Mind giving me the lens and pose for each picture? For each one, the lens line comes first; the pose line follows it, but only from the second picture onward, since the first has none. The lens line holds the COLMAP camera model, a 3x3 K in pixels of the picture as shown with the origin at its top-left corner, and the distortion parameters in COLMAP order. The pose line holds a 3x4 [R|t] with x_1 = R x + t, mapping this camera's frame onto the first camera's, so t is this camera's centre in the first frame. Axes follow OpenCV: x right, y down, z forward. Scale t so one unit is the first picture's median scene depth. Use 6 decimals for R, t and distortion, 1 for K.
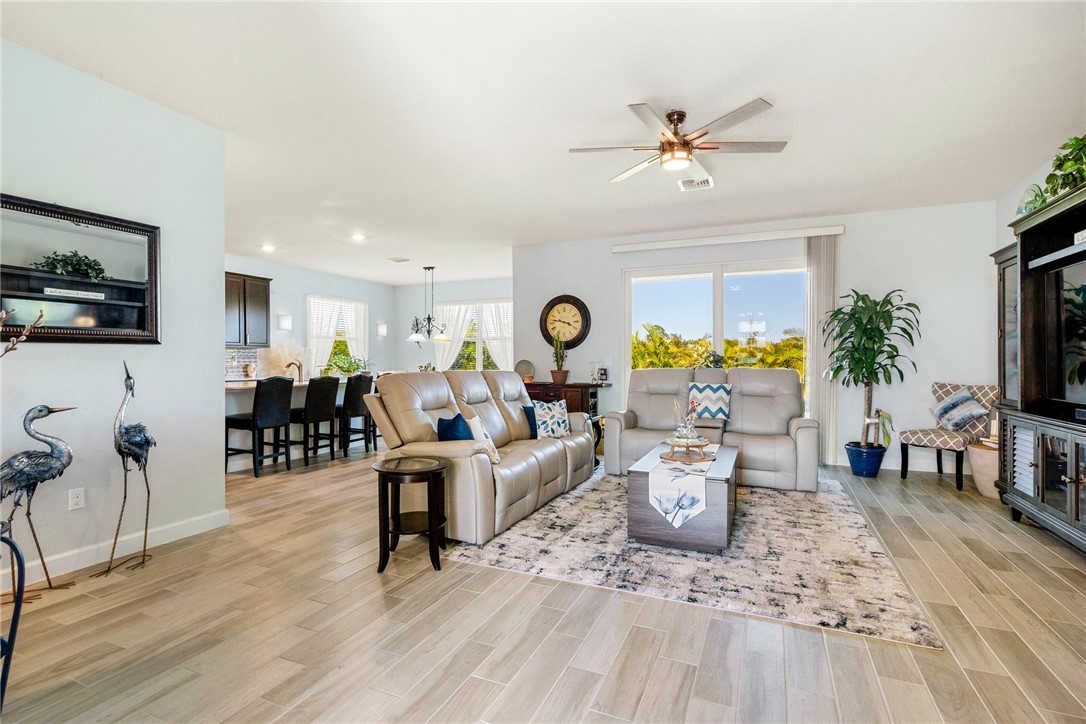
lens RADIAL K [[514.0, 0, 544.4], [0, 514.0, 361.0], [0, 0, 1]] dist [-0.000120, 0.000887]
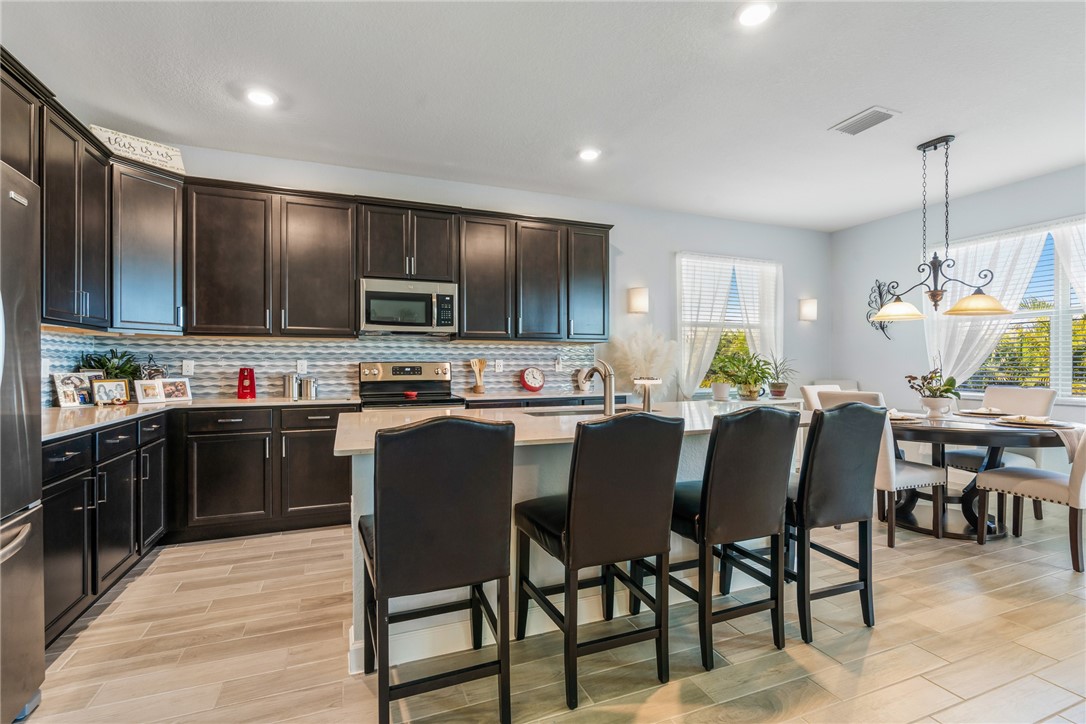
lens RADIAL K [[497.9, 0, 544.0], [0, 497.9, 361.0], [0, 0, 1]] dist [-0.002494, 0.000518]
pose [[0.713851, -0.003198, -0.700290, -0.366060], [-0.000818, 0.999985, -0.005401, -0.001517], [0.700297, 0.004429, 0.713838, 1.059331]]
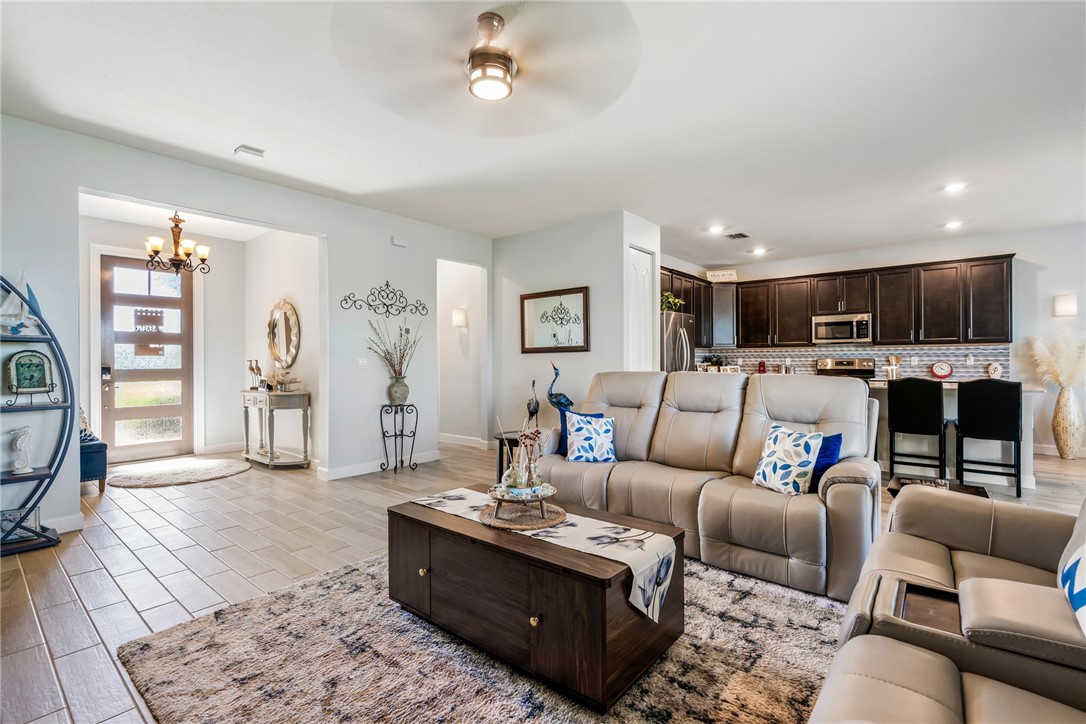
lens RADIAL K [[491.3, 0, 545.1], [0, 491.3, 361.4], [0, 0, 1]] dist [-0.002749, 0.000460]
pose [[-0.273220, 0.002678, -0.961948, 0.728720], [0.002772, 0.999994, 0.001997, -0.001456], [0.961947, -0.002121, -0.273226, 1.028775]]
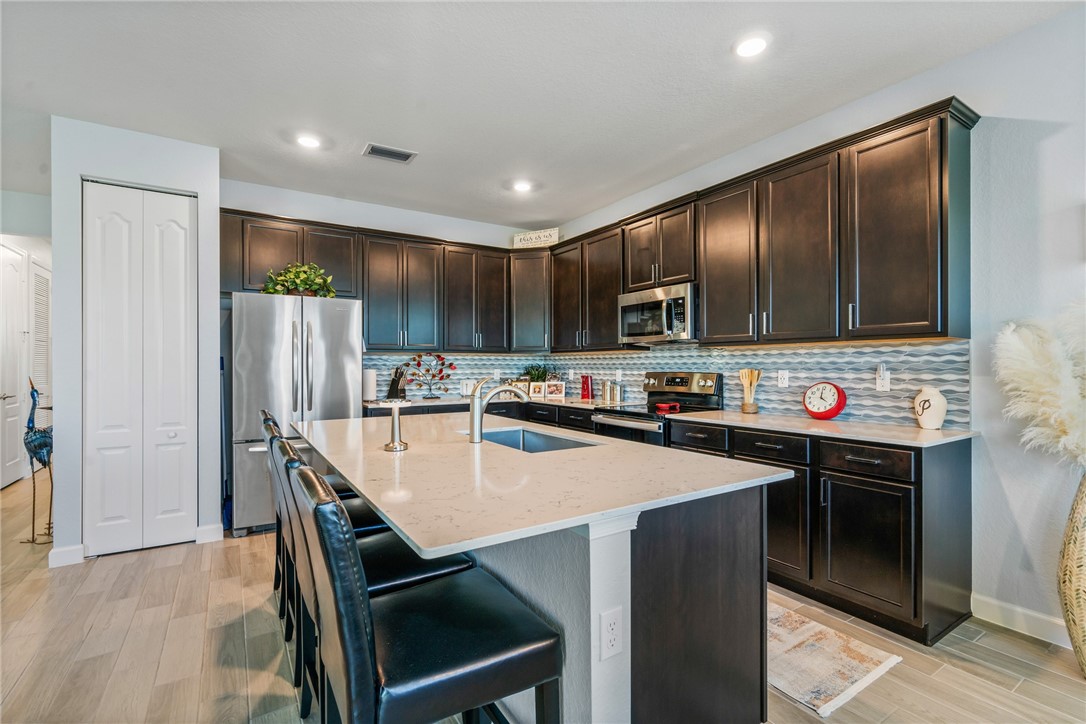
lens RADIAL K [[493.6, 0, 545.4], [0, 493.6, 366.3], [0, 0, 1]] dist [-0.001667, 0.000688]
pose [[-0.550749, 0.003534, -0.834663, -0.339334], [0.001694, 0.999994, 0.003116, -0.019331], [0.834669, 0.000302, -0.550752, 1.893066]]
